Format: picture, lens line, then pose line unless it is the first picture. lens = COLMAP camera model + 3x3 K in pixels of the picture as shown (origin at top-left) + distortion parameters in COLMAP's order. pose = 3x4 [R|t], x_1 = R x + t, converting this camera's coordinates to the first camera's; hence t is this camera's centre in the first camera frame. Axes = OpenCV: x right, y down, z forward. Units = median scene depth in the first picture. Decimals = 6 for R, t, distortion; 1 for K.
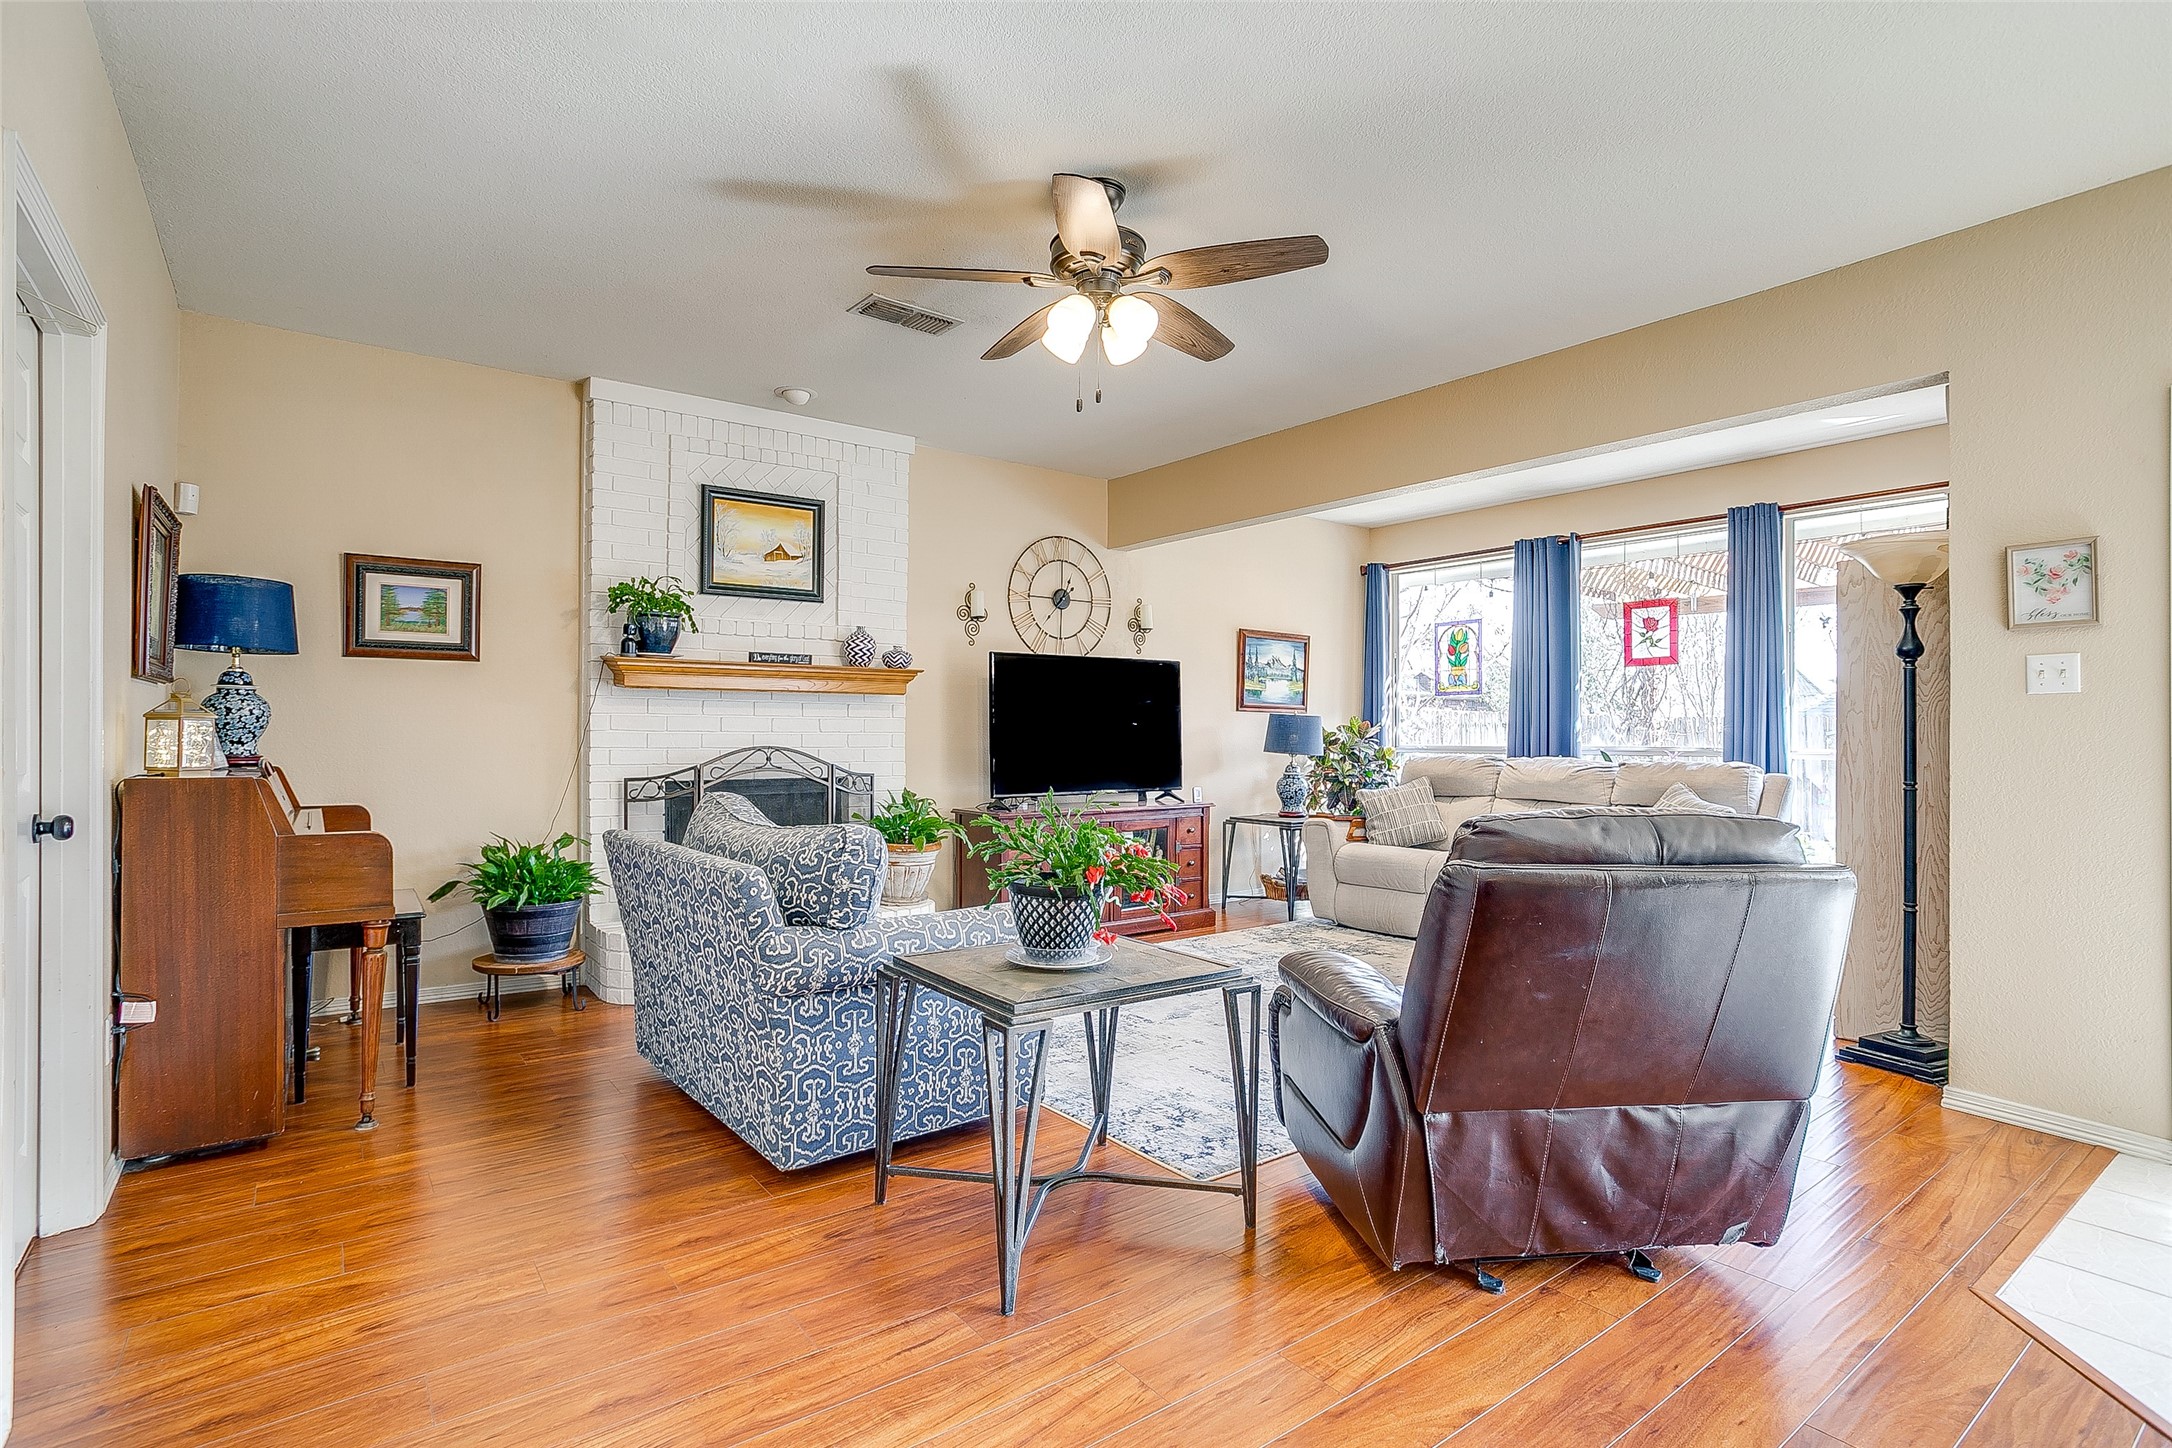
lens RADIAL K [[1048.1, 0, 1077.0], [0, 1048.1, 726.5], [0, 0, 1]] dist [-0.071937, 0.044454]
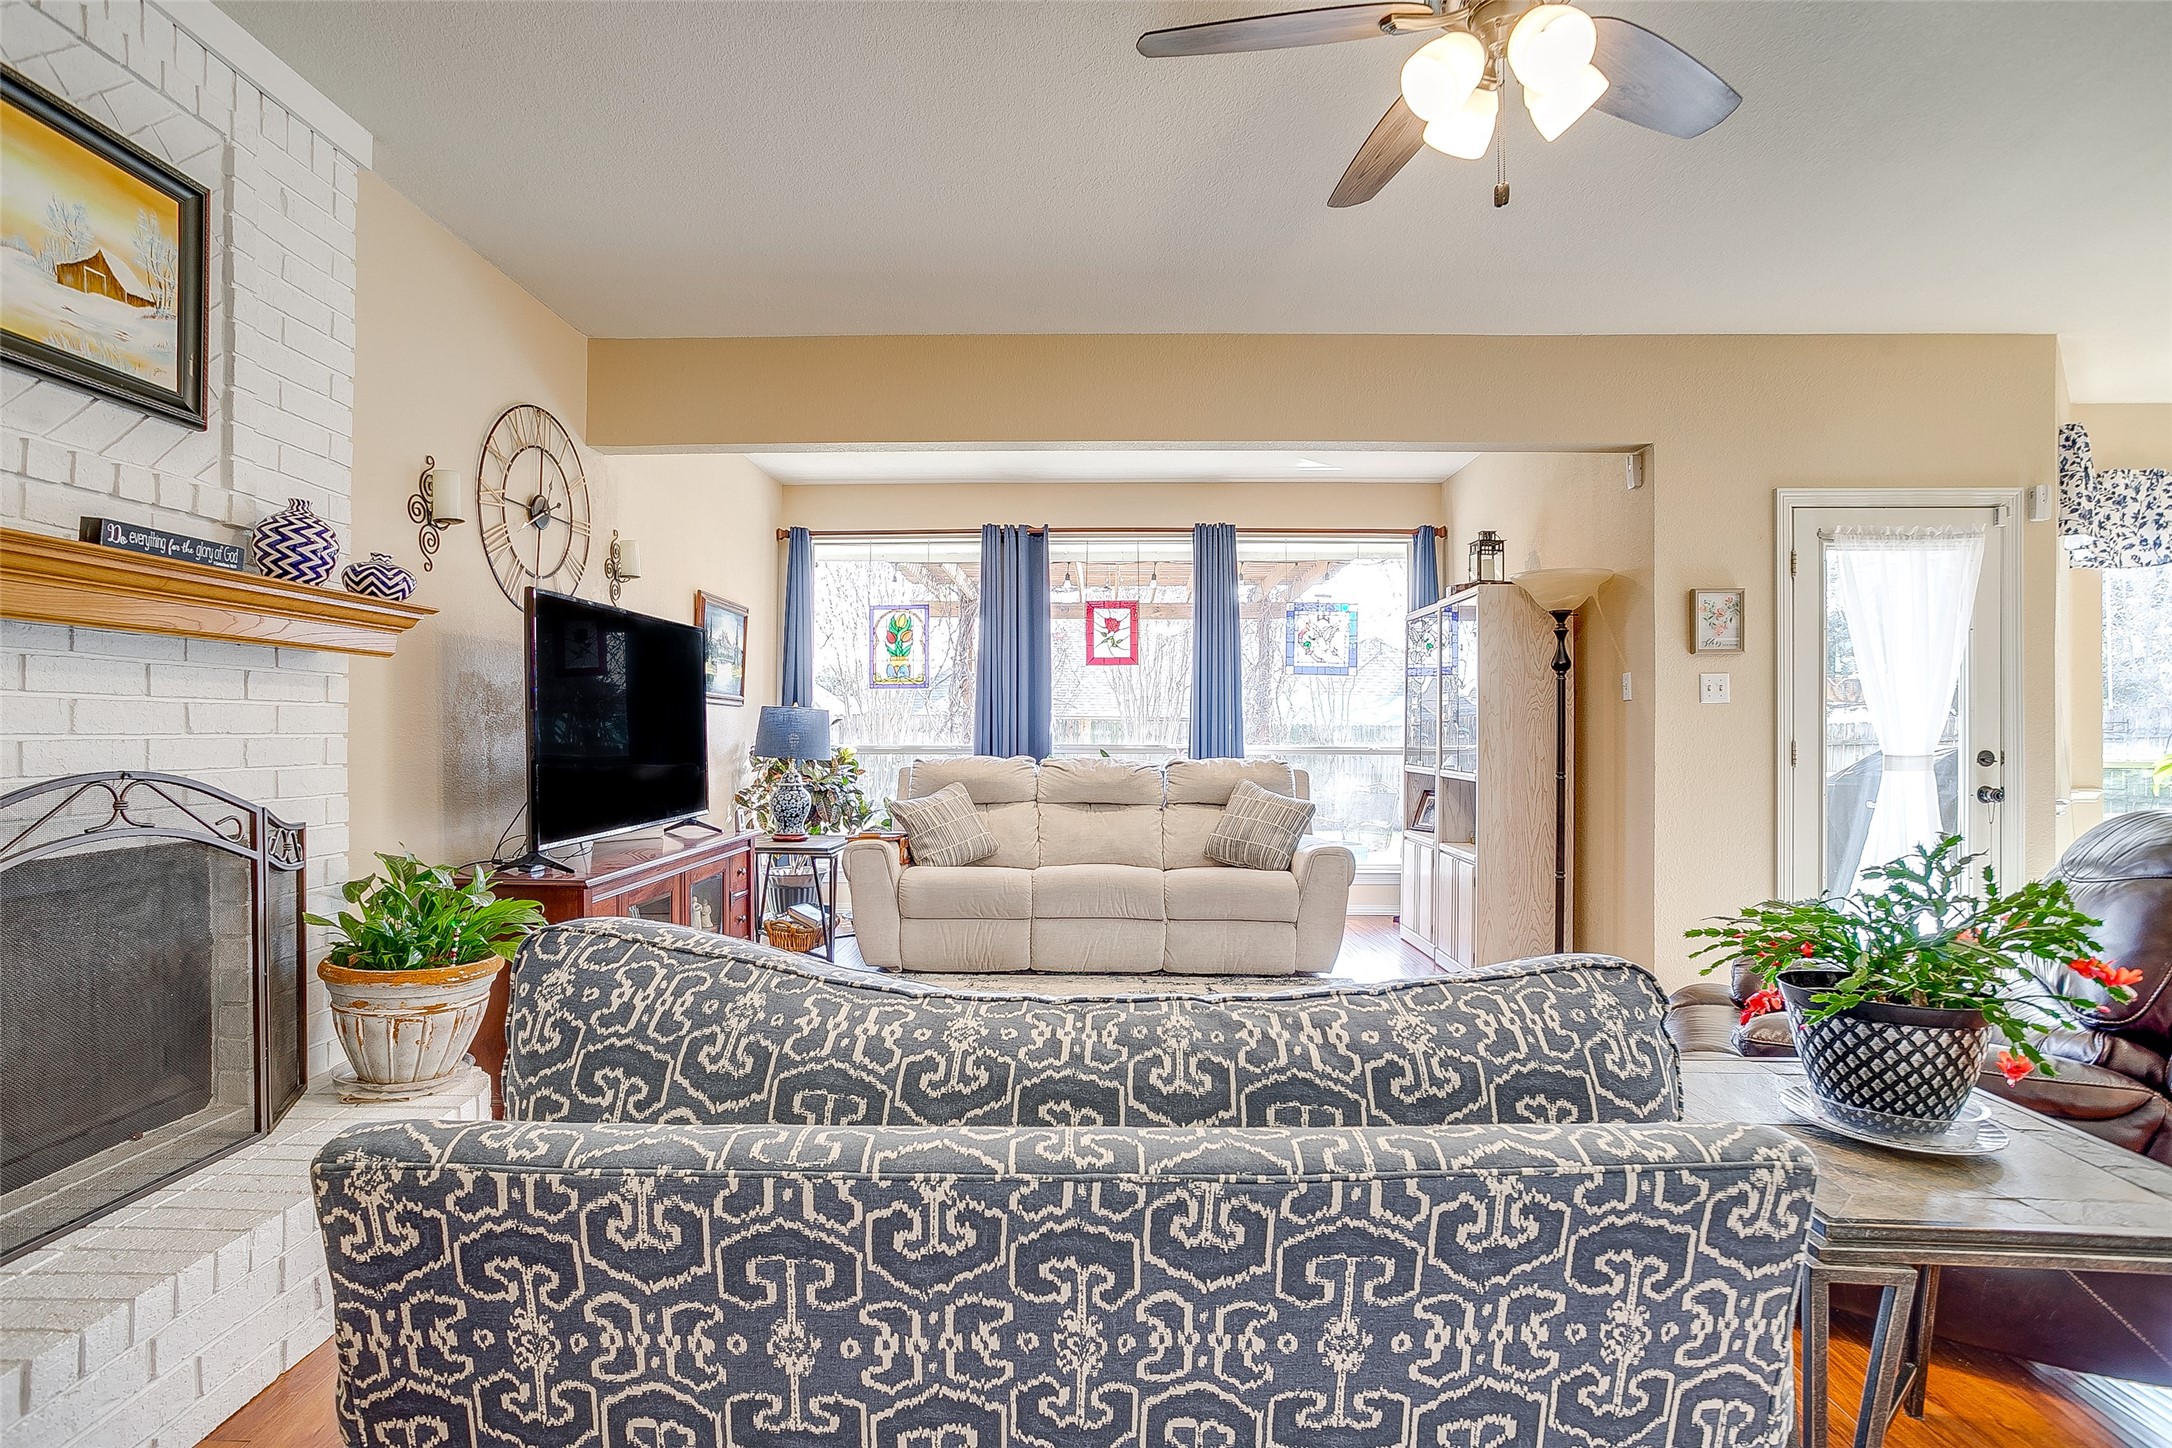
lens RADIAL K [[1054.0, 0, 1079.0], [0, 1054.0, 729.4], [0, 0, 1]] dist [-0.061410, 0.032400]
pose [[0.619097, -0.000741, 0.785314, -0.351580], [-0.004575, 0.999979, 0.004550, -0.000045], [-0.785301, -0.006410, 0.619081, 0.462753]]
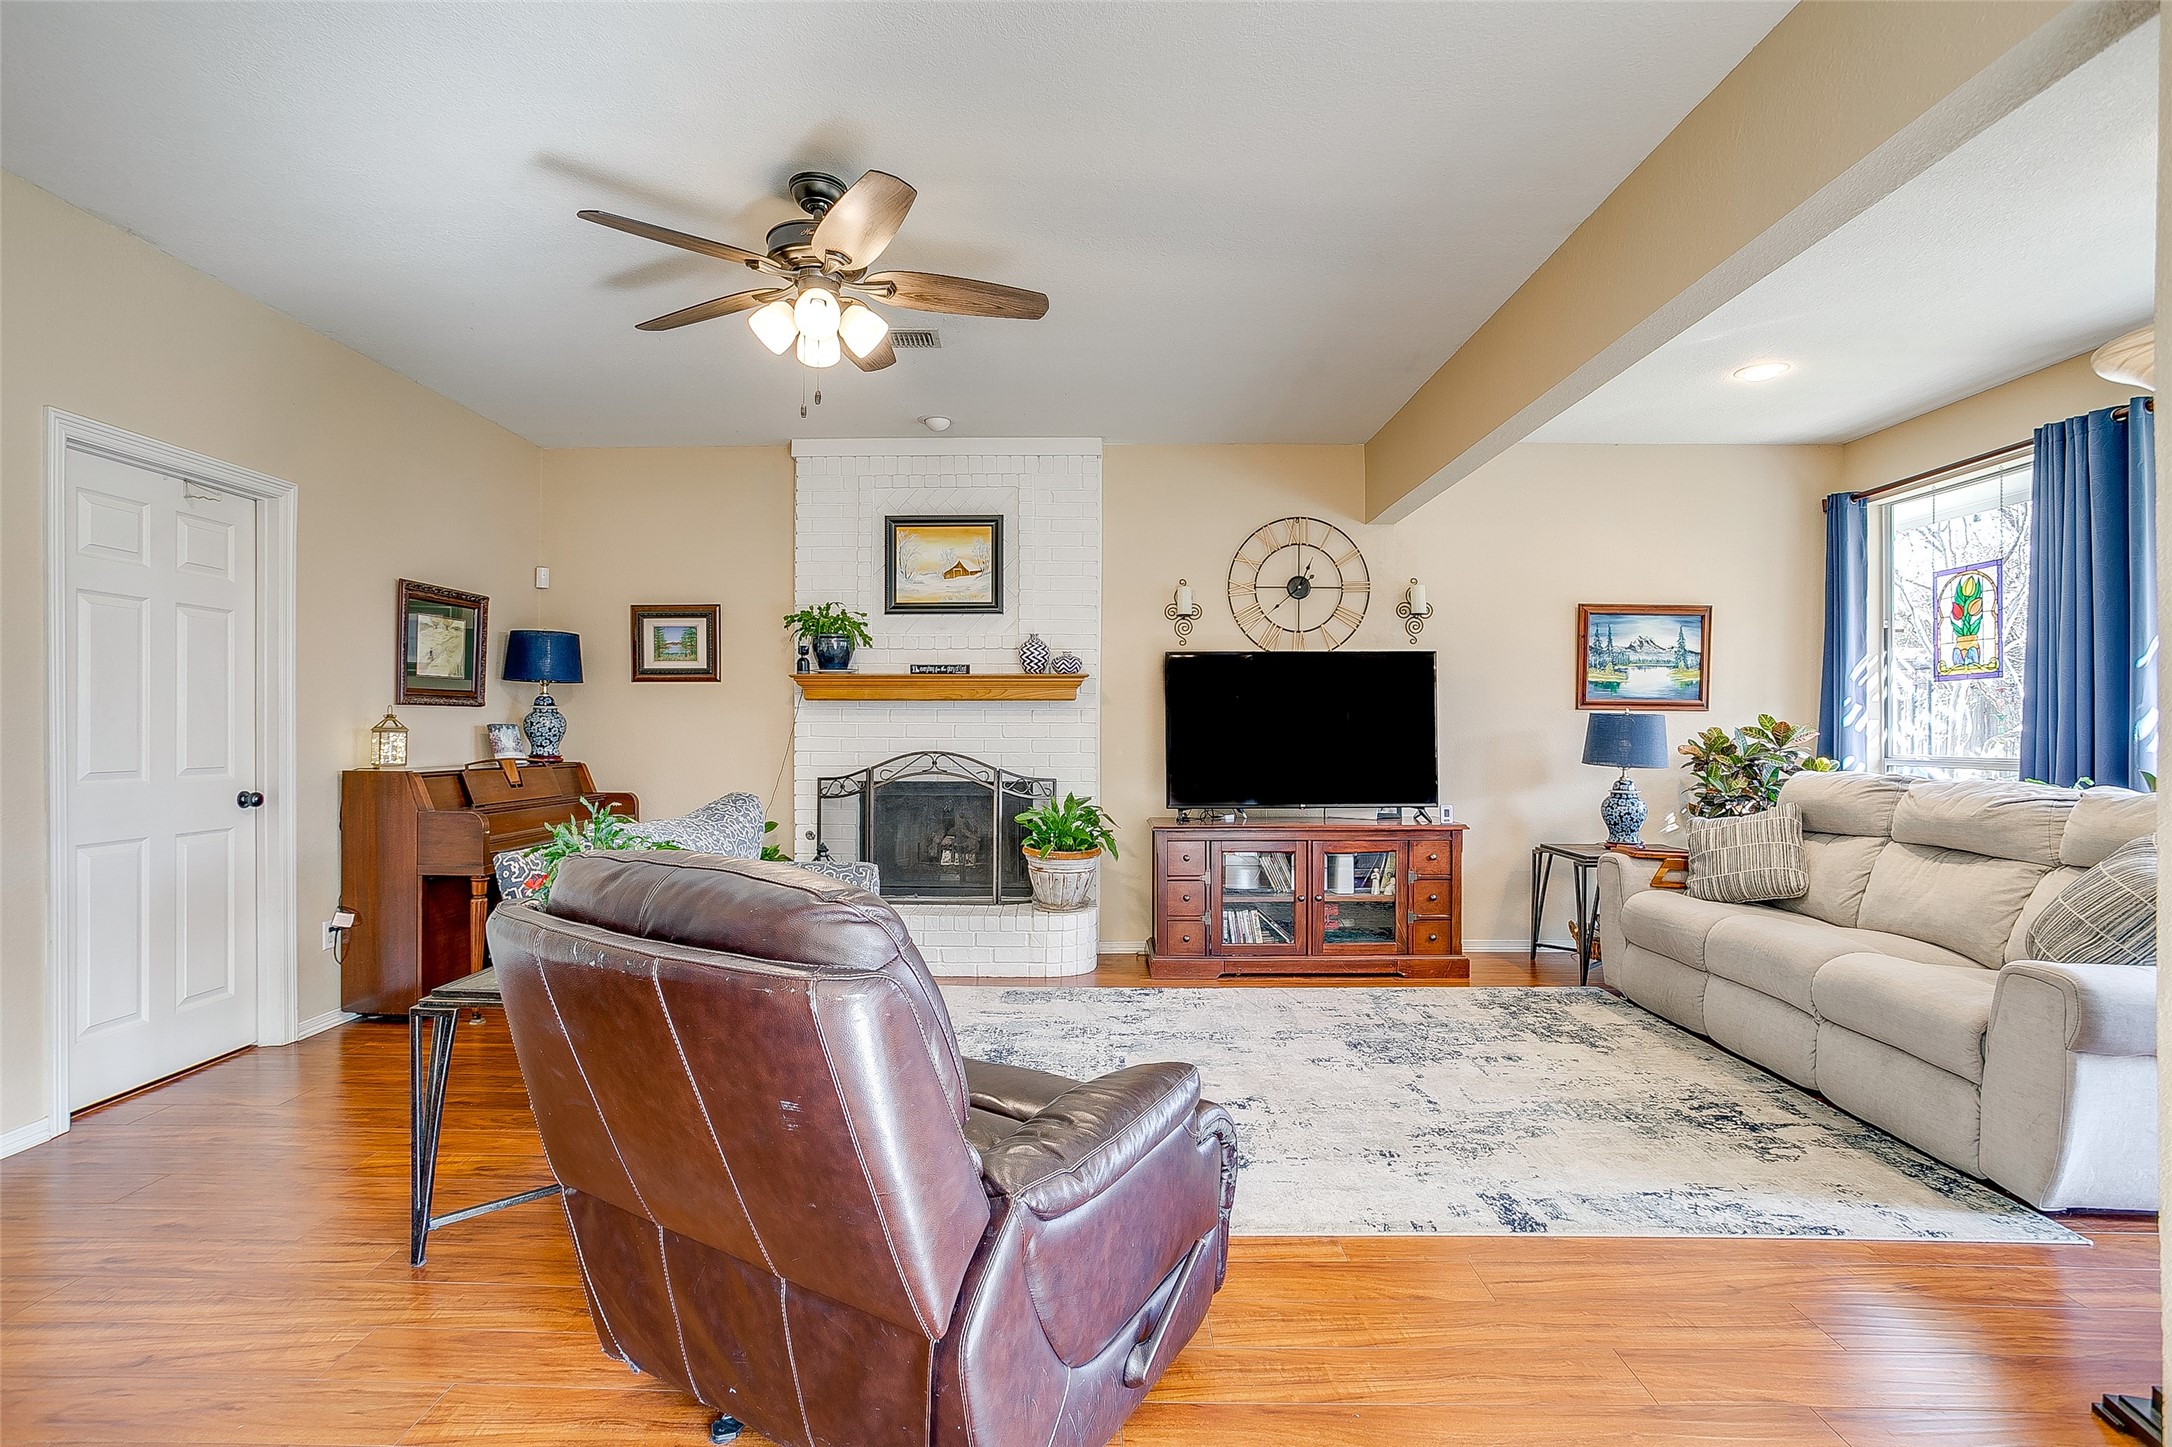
lens RADIAL K [[1048.1, 0, 1077.0], [0, 1048.1, 726.0], [0, 0, 1]] dist [-0.071937, 0.044454]
pose [[0.789259, -0.004714, -0.614043, 0.457385], [0.005055, 0.999987, -0.001181, -0.004712], [0.614040, -0.002172, 0.789272, 0.222250]]
